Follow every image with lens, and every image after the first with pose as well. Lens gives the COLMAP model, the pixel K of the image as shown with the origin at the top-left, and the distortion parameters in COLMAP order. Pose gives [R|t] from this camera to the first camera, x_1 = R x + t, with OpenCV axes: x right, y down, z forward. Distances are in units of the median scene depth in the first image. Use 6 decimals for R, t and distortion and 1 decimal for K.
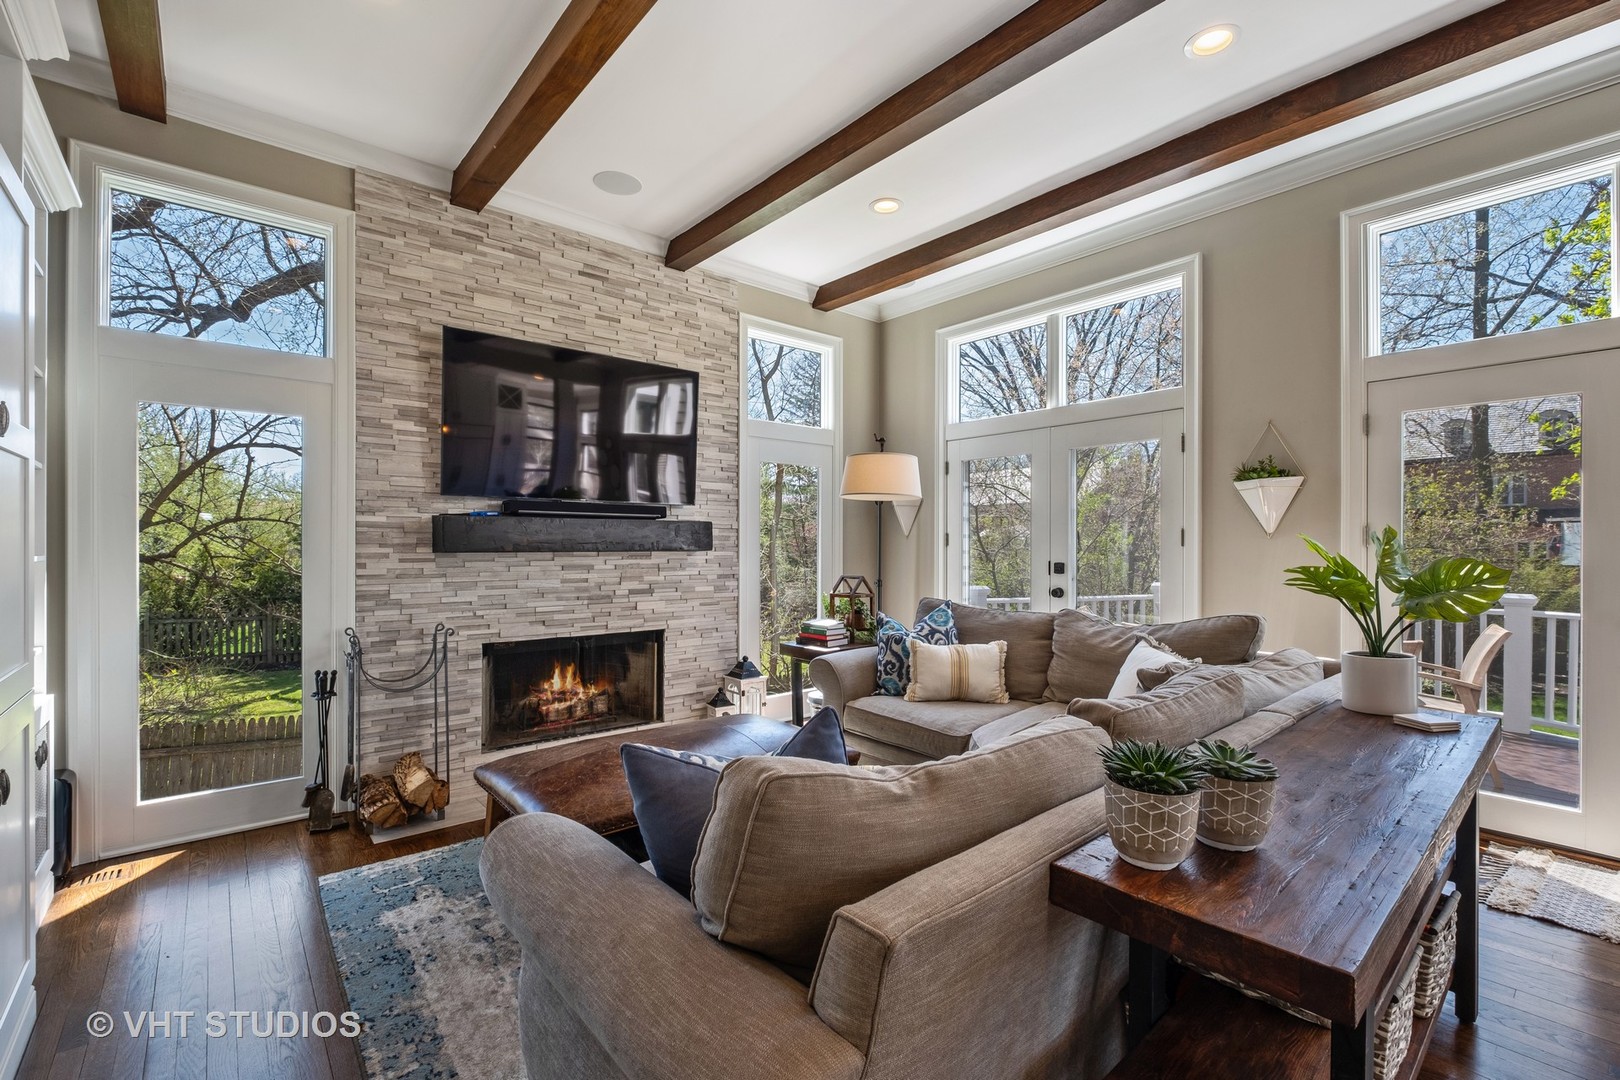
lens RADIAL K [[697.7, 0, 750.4], [0, 697.7, 551.0], [0, 0, 1]] dist [-0.004546, -0.000865]
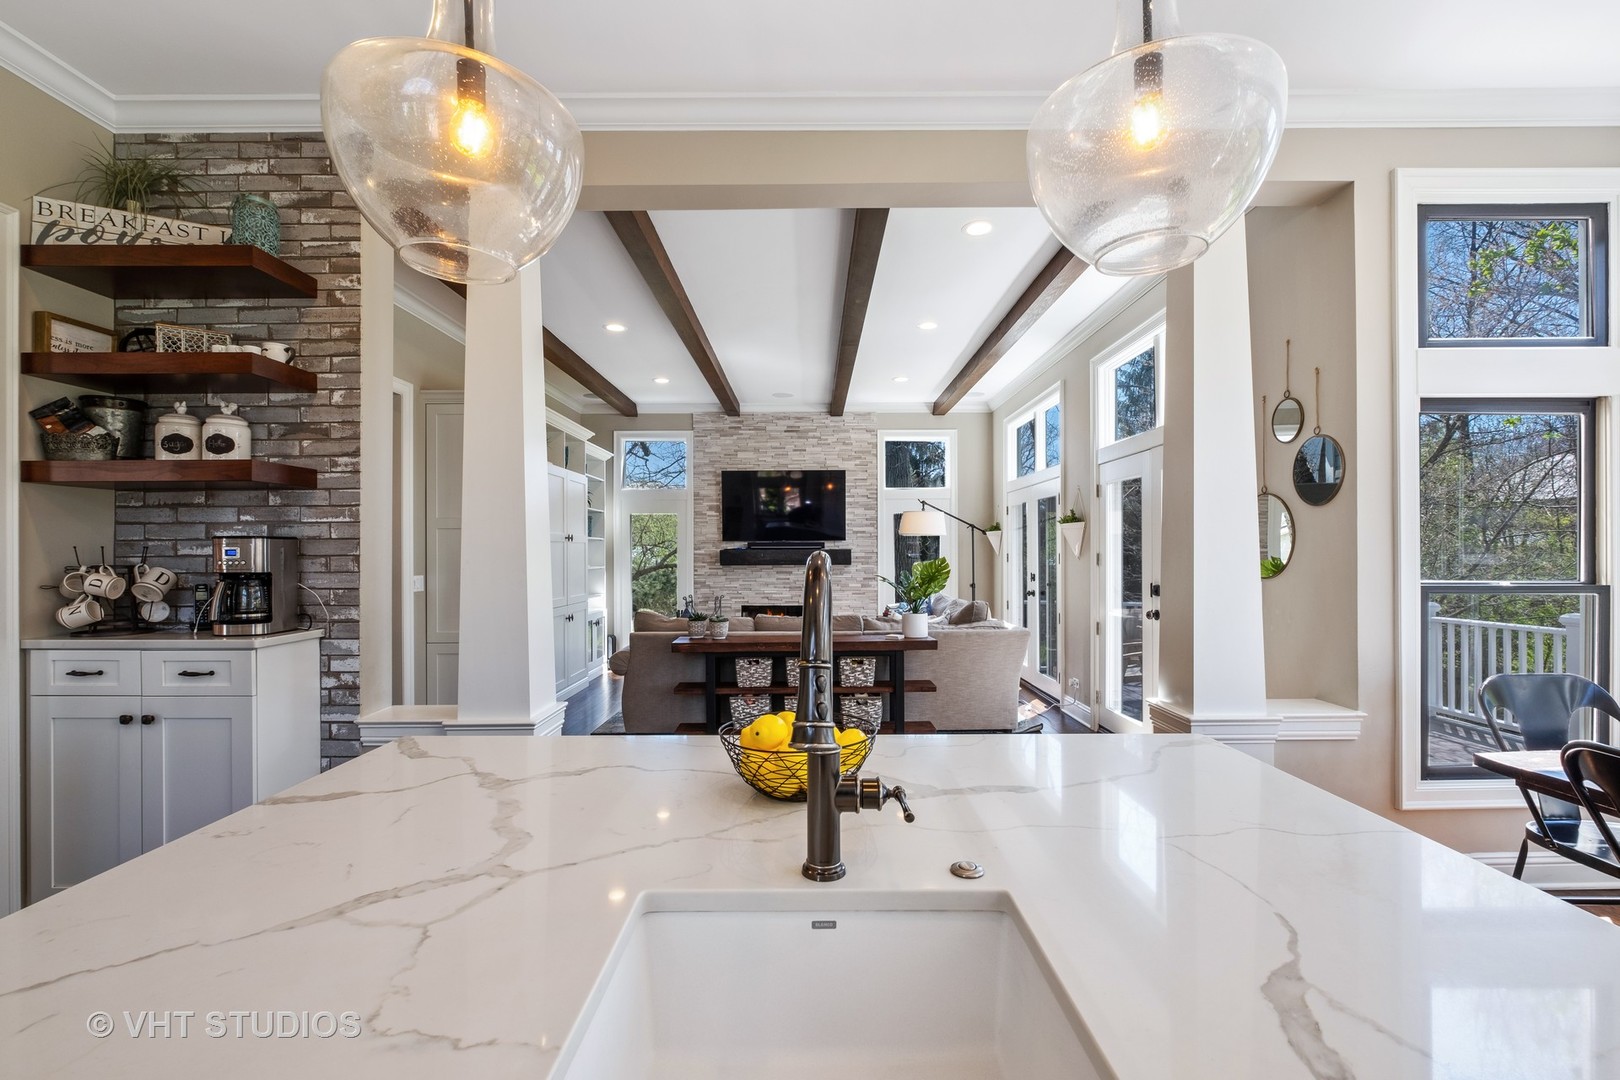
lens RADIAL K [[697.7, 0, 770.0], [0, 697.7, 550.8], [0, 0, 1]] dist [-0.004546, -0.000865]
pose [[0.733458, -0.006374, -0.679705, 1.244485], [0.001518, 0.999969, -0.007740, -0.027957], [0.679733, 0.004645, 0.733445, -0.612137]]
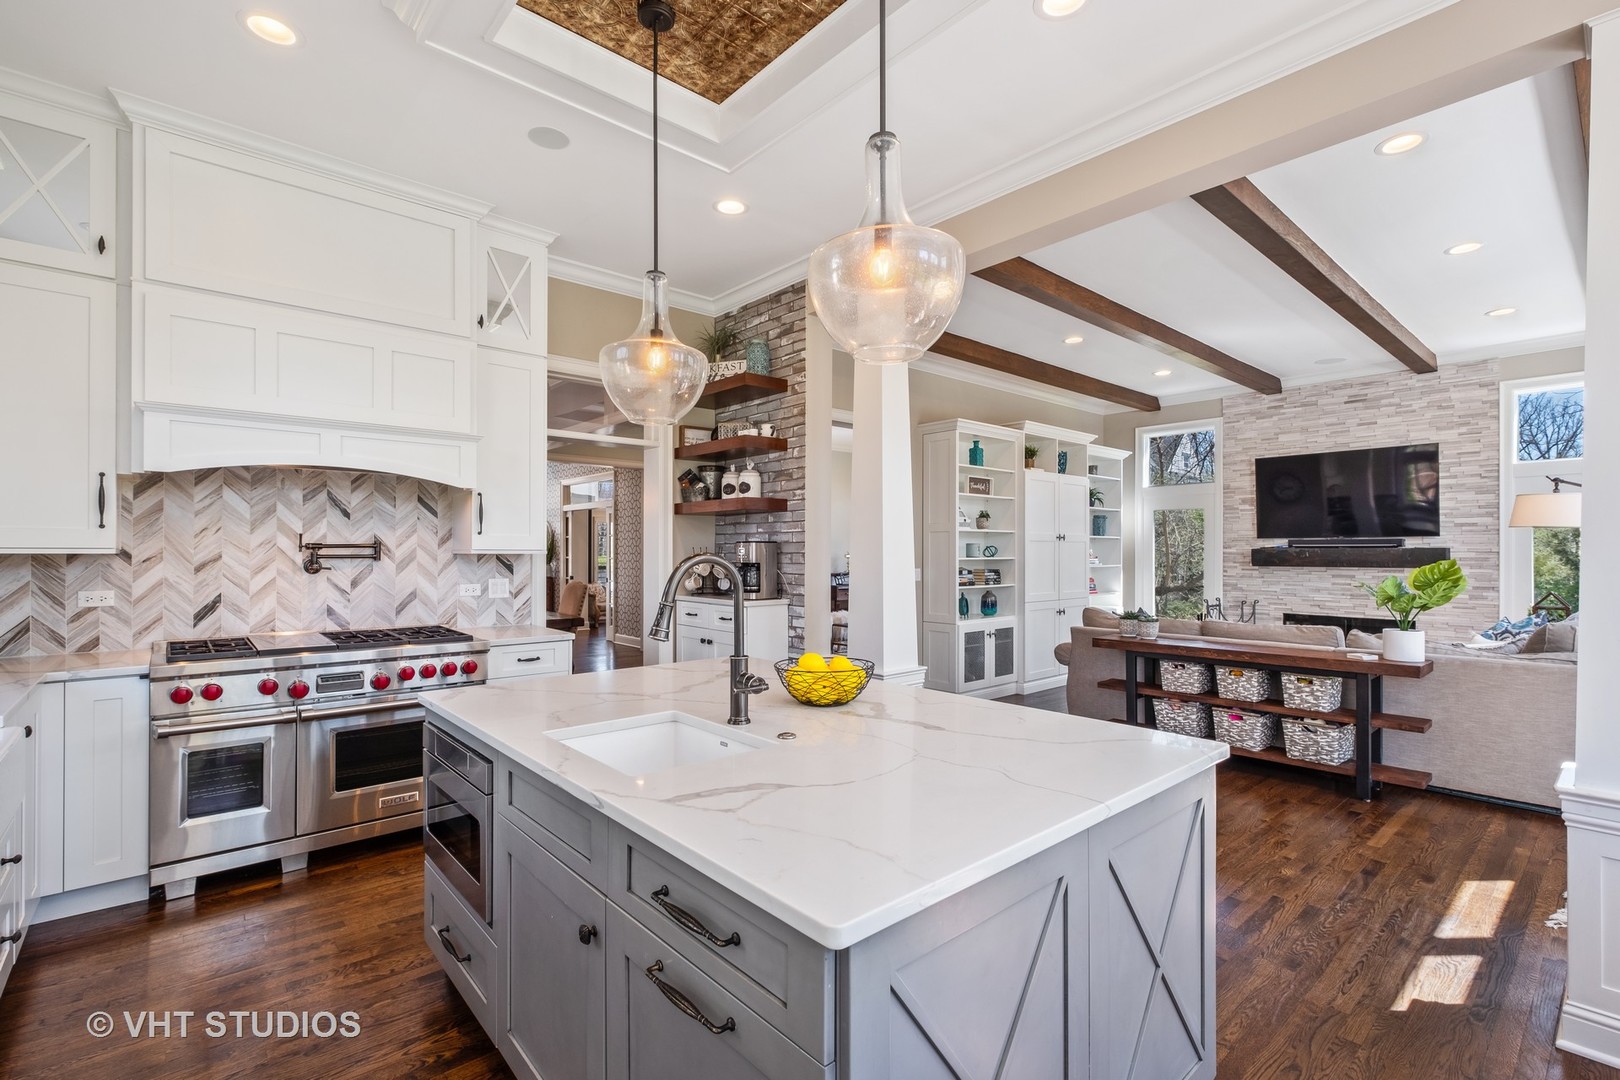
lens RADIAL K [[697.7, 0, 796.8], [0, 697.7, 551.6], [0, 0, 1]] dist [-0.004546, -0.000865]
pose [[-0.017948, -0.001217, -0.999838, 1.608038], [-0.005118, 0.999986, -0.001125, -0.030644], [0.999826, 0.005096, -0.017954, -0.331668]]
